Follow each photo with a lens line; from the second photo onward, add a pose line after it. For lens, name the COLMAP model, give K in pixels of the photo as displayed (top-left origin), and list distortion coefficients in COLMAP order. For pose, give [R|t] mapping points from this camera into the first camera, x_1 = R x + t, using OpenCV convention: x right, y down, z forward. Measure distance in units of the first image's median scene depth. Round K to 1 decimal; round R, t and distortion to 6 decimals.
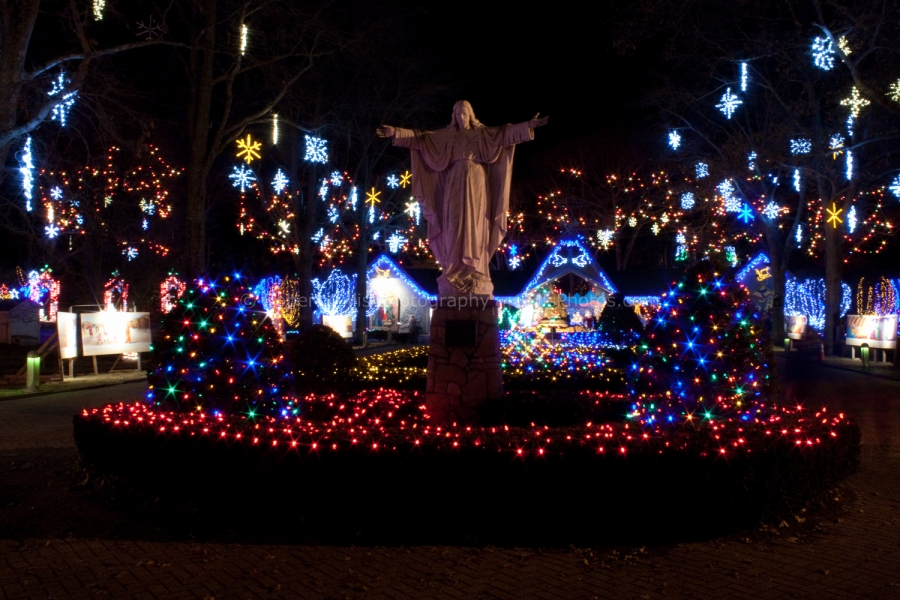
lens RADIAL K [[519.4, 0, 450.0], [0, 519.4, 300.0], [0, 0, 1]] dist [-0.000330, -0.000137]
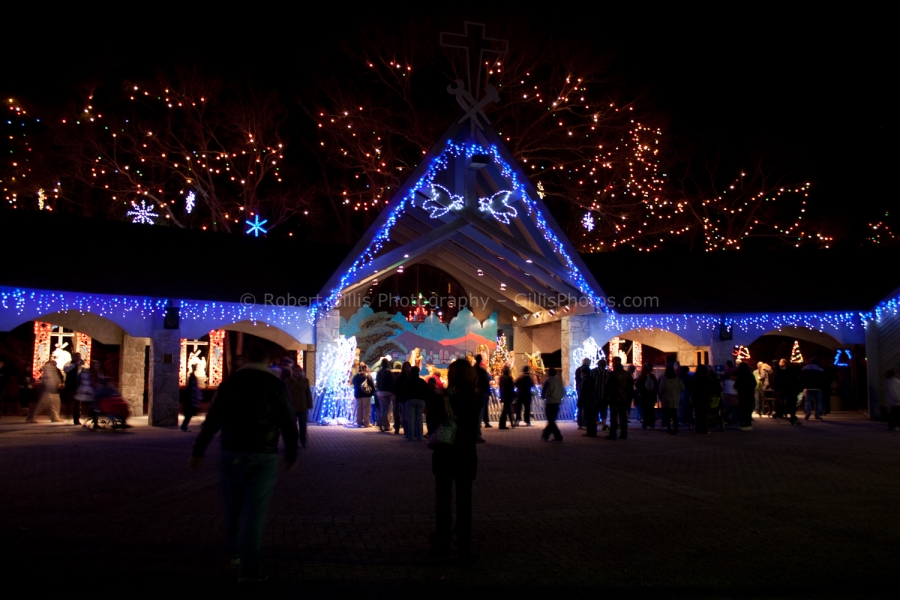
lens RADIAL K [[761.1, 0, 450.0], [0, 761.1, 300.0], [0, 0, 1]] dist [-0.000066, -0.000487]
pose [[0.919485, 0.055367, 0.389207, 0.030246], [-0.038579, 0.997962, -0.050825, 0.011704], [-0.391228, 0.031718, 0.919747, 0.552678]]
